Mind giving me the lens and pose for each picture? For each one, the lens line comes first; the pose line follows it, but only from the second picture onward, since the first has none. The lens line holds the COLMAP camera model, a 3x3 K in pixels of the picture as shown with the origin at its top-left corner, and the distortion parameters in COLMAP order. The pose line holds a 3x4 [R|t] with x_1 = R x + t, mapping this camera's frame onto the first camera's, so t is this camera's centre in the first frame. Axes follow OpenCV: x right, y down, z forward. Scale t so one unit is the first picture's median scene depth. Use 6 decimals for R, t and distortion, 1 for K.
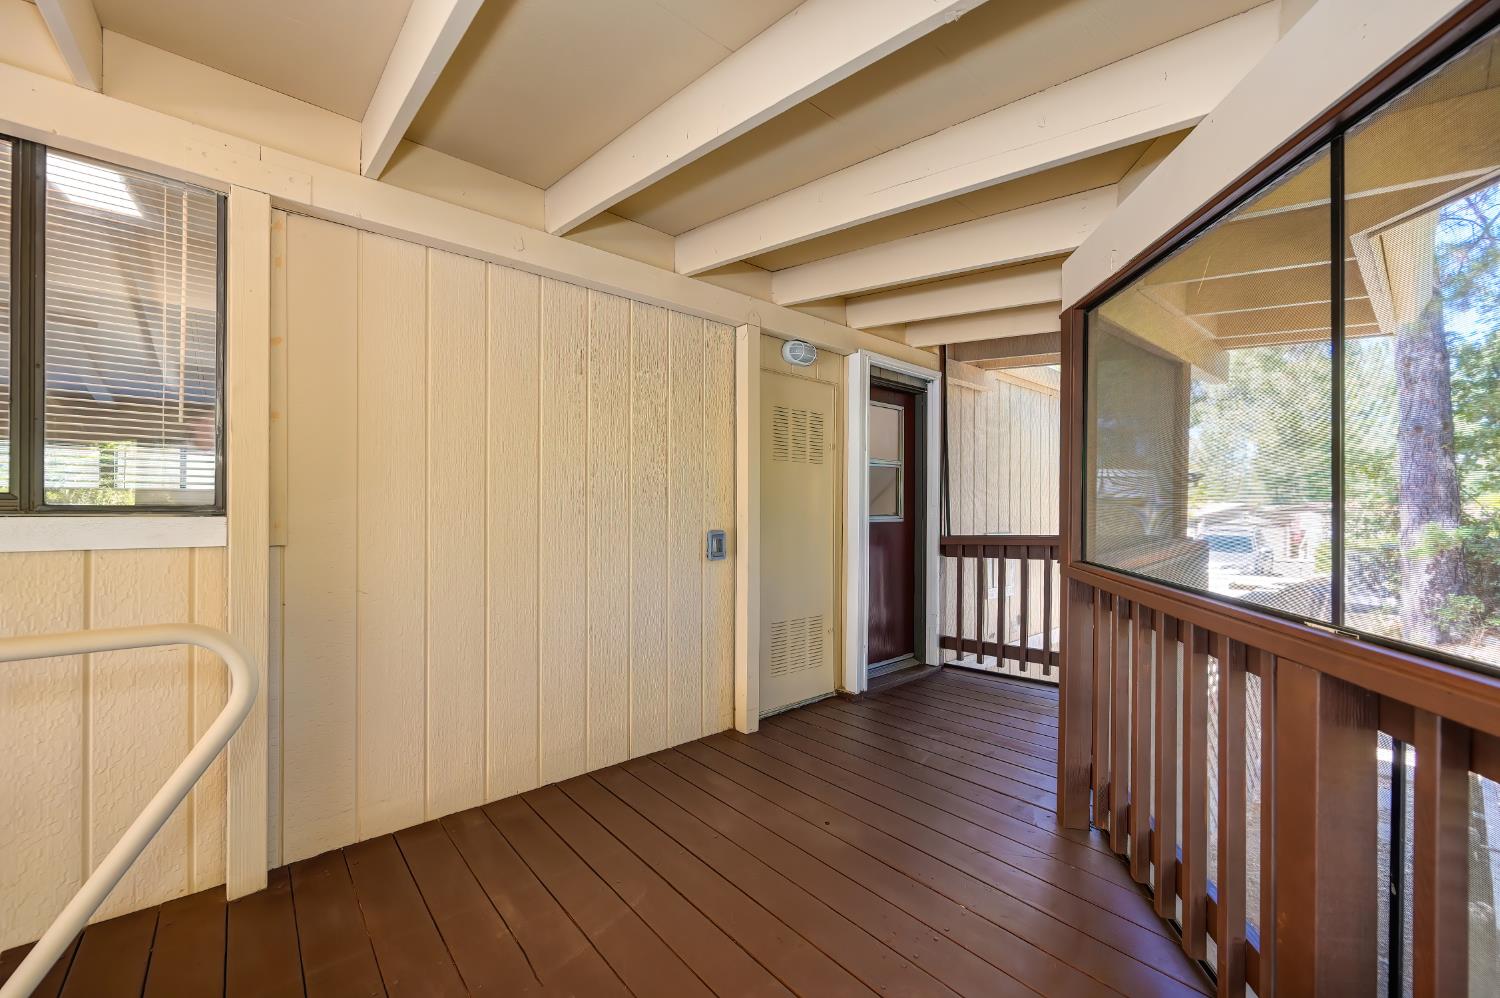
lens RADIAL K [[592.2, 0, 762.6], [0, 592.2, 504.6], [0, 0, 1]] dist [-0.001416, 0.000763]
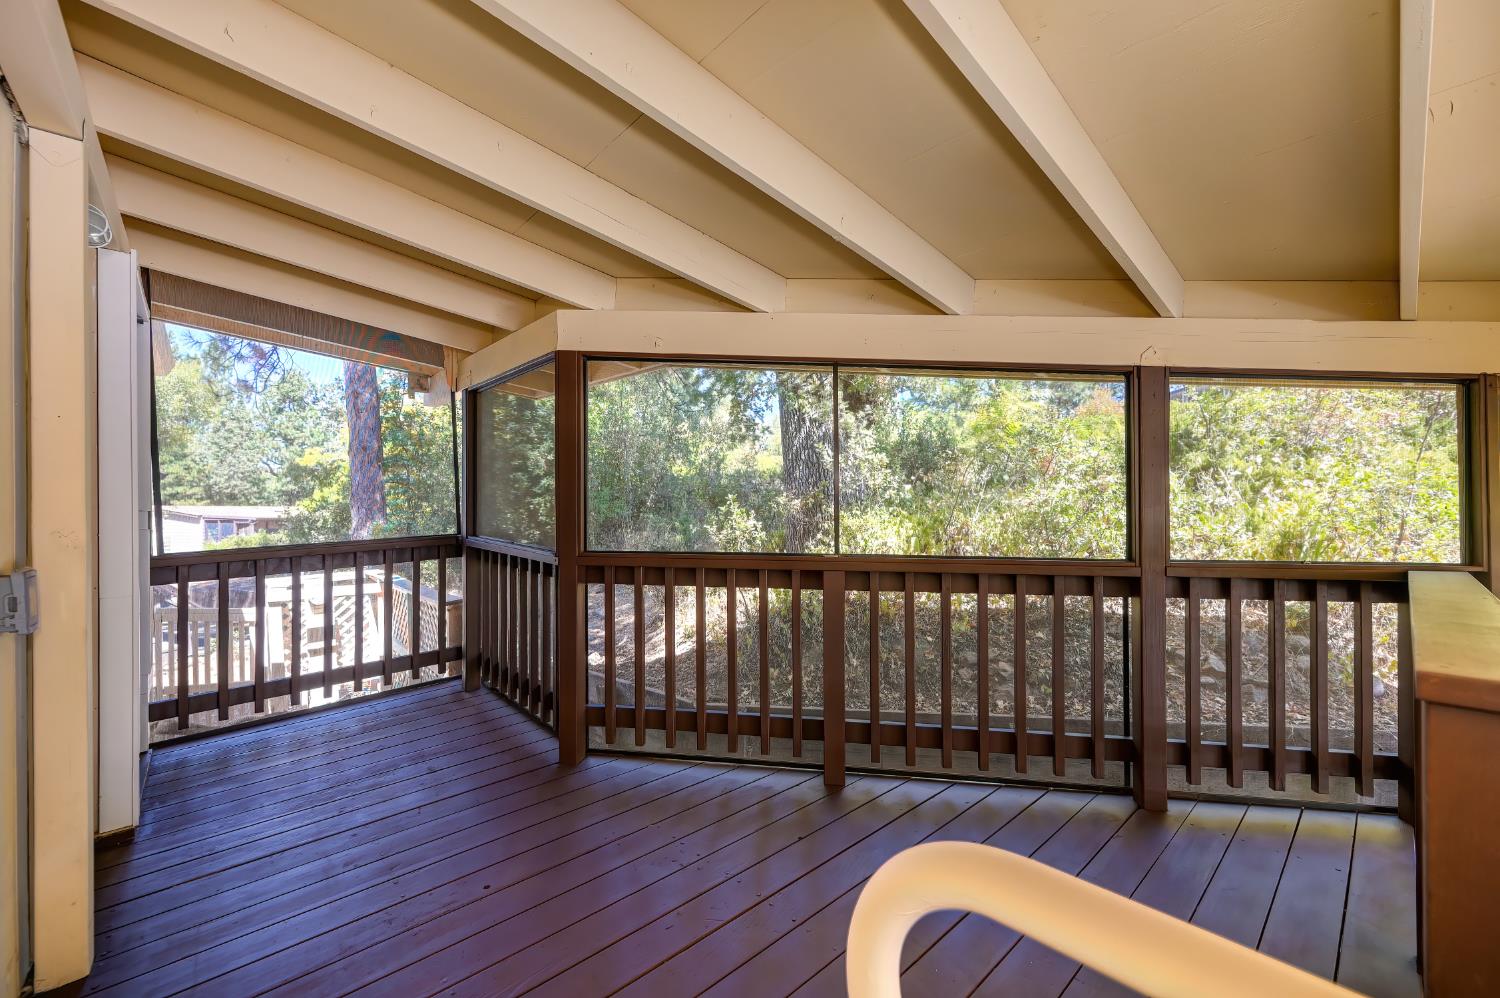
lens RADIAL K [[592.2, 0, 754.9], [0, 592.2, 510.3], [0, 0, 1]] dist [-0.001416, 0.000763]
pose [[-0.012266, -0.008656, 0.999887, -0.462787], [0.006533, 0.999940, 0.008736, 0.001477], [-0.999903, 0.006639, -0.012209, 0.394963]]
